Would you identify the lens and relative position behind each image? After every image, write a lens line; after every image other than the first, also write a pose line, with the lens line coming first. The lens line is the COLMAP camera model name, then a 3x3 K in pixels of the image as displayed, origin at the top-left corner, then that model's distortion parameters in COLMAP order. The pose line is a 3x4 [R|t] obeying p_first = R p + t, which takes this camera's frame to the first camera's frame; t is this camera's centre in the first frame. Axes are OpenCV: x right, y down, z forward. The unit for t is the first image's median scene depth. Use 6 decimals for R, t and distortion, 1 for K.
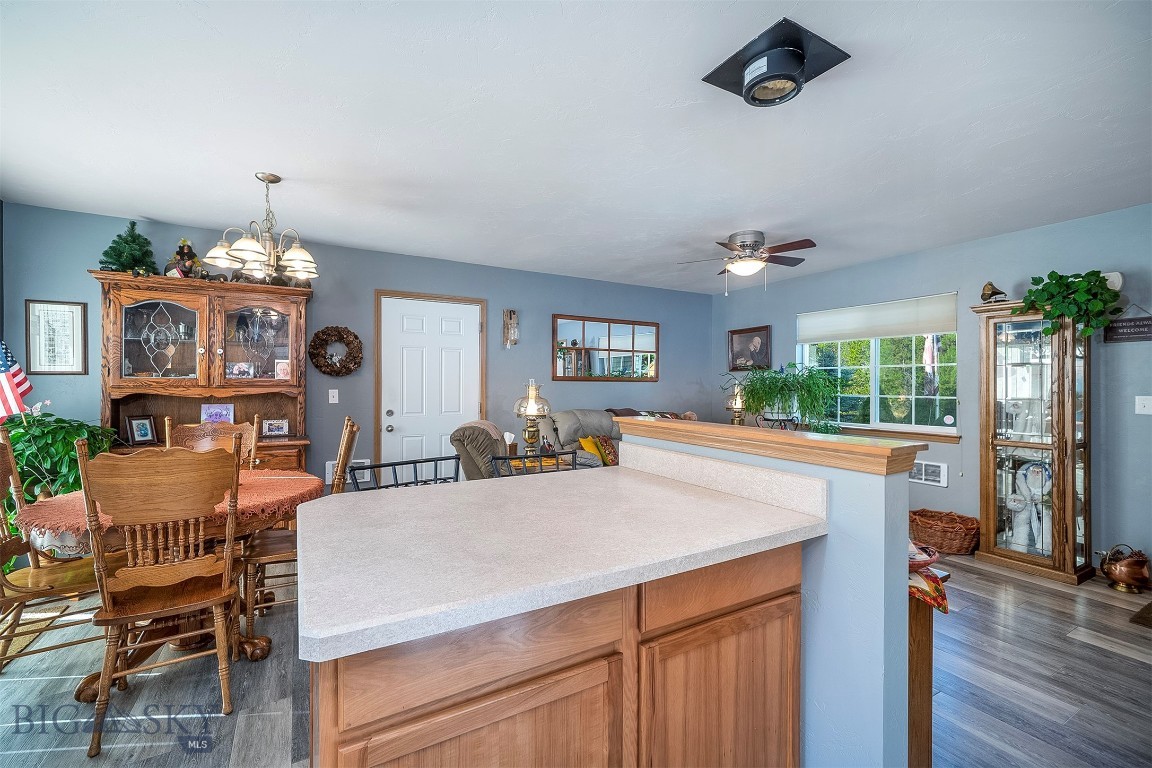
lens RADIAL K [[486.6, 0, 597.8], [0, 486.6, 382.2], [0, 0, 1]] dist [0.001469, 0.000390]
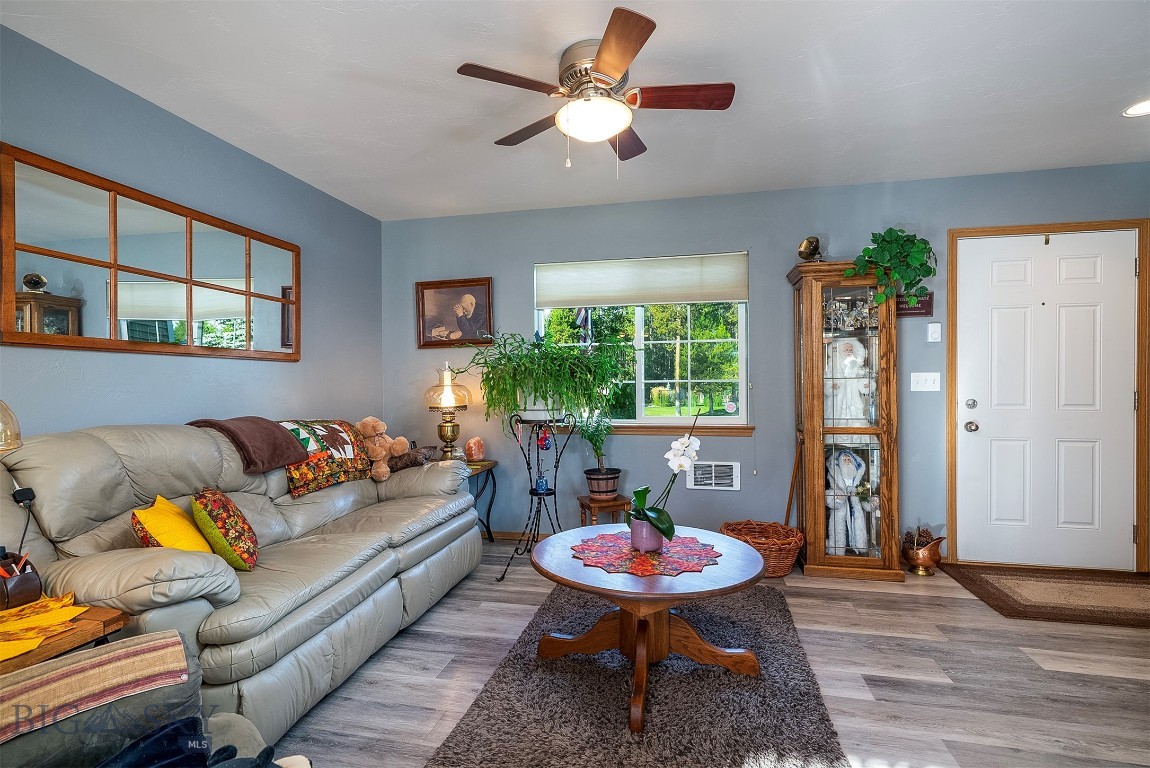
lens RADIAL K [[515.6, 0, 575.0], [0, 515.6, 384.0], [0, 0, 1]] dist [0.000184, 0.000217]
pose [[0.690494, -0.009617, 0.723274, -0.096760], [0.007572, 0.999953, 0.006067, 0.030707], [-0.723298, 0.001288, 0.690535, 0.604403]]
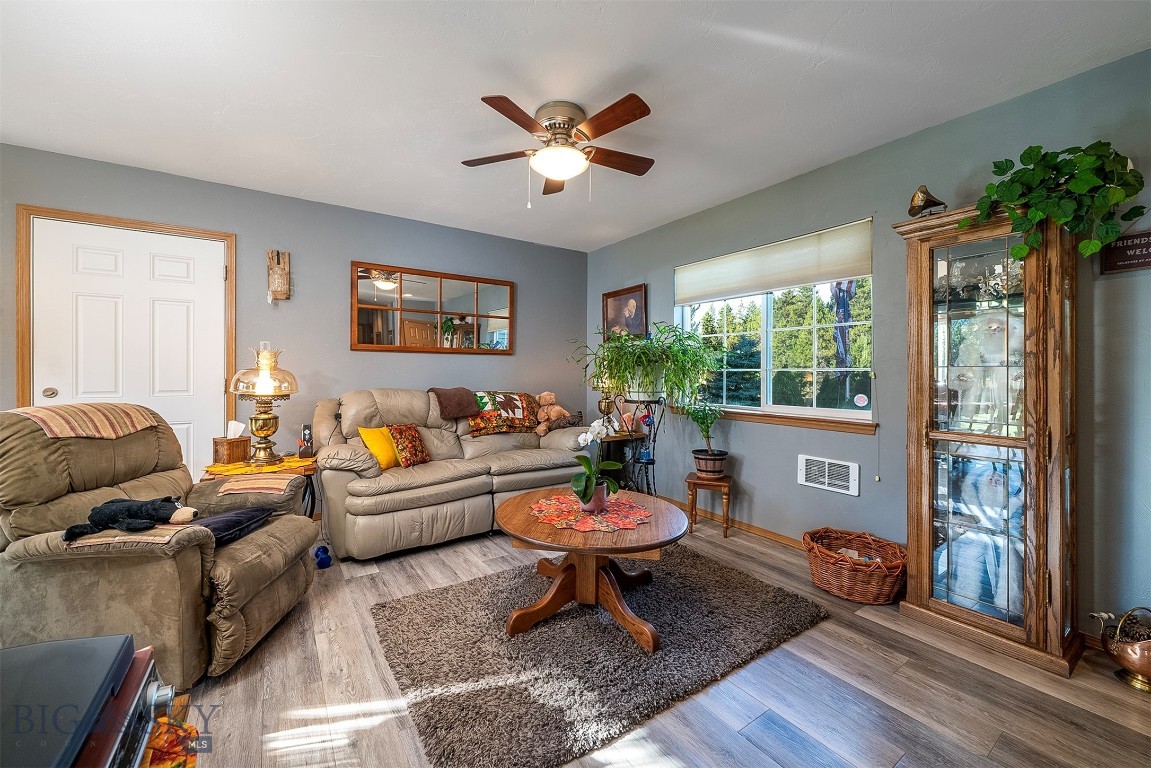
lens RADIAL K [[440.1, 0, 576.7], [0, 440.1, 369.4], [0, 0, 1]] dist [-0.002095, -0.000275]
pose [[0.998661, 0.000643, 0.051718, 0.278427], [-0.000630, 1.000000, -0.000267, 0.033258], [-0.051719, 0.000234, 0.998662, 0.388033]]
